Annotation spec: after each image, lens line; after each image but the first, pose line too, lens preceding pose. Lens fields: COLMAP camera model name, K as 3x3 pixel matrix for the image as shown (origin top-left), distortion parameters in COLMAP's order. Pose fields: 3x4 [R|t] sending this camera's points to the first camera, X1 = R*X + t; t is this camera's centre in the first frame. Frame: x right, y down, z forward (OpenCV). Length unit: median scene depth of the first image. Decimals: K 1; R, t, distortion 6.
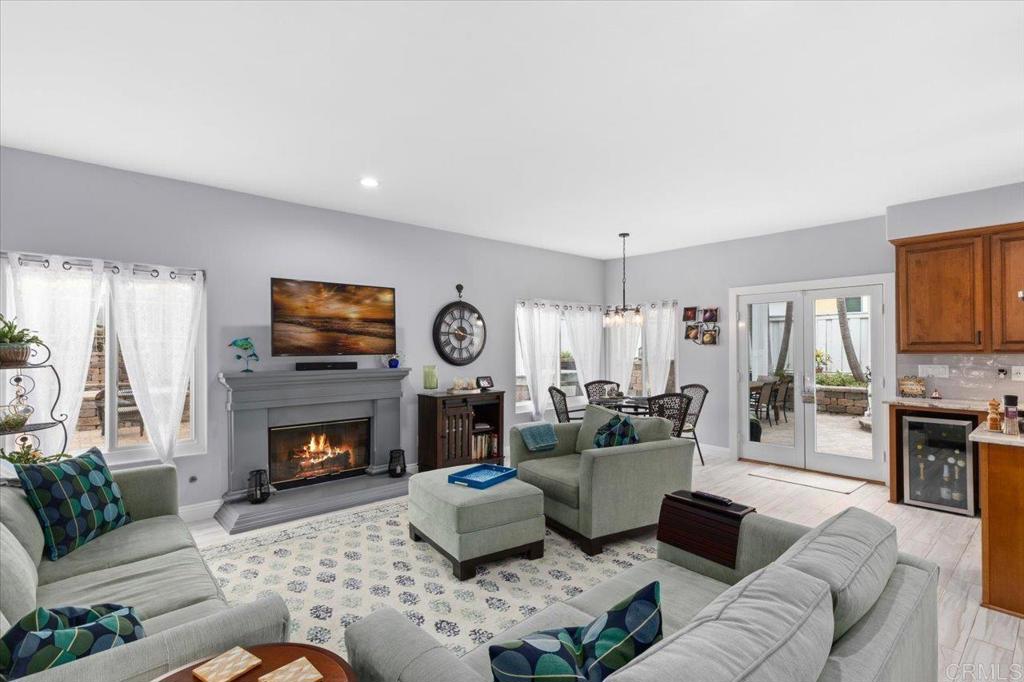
lens RADIAL K [[470.2, 0, 513.1], [0, 470.2, 345.5], [0, 0, 1]] dist [0.001268, 0.000391]
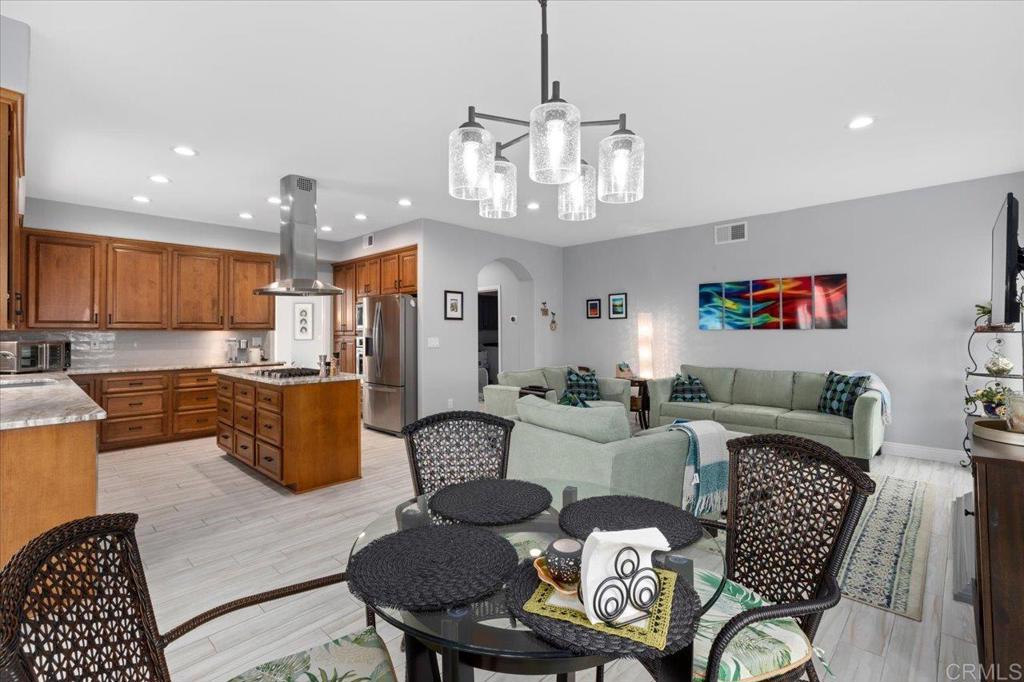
lens RADIAL K [[470.2, 0, 521.4], [0, 470.2, 325.7], [0, 0, 1]] dist [0.001268, 0.000391]
pose [[-0.995380, 0.005704, -0.095843, 0.274781], [0.007315, 0.999838, -0.016470, 0.021726], [0.095733, -0.017095, -0.995260, 1.239687]]
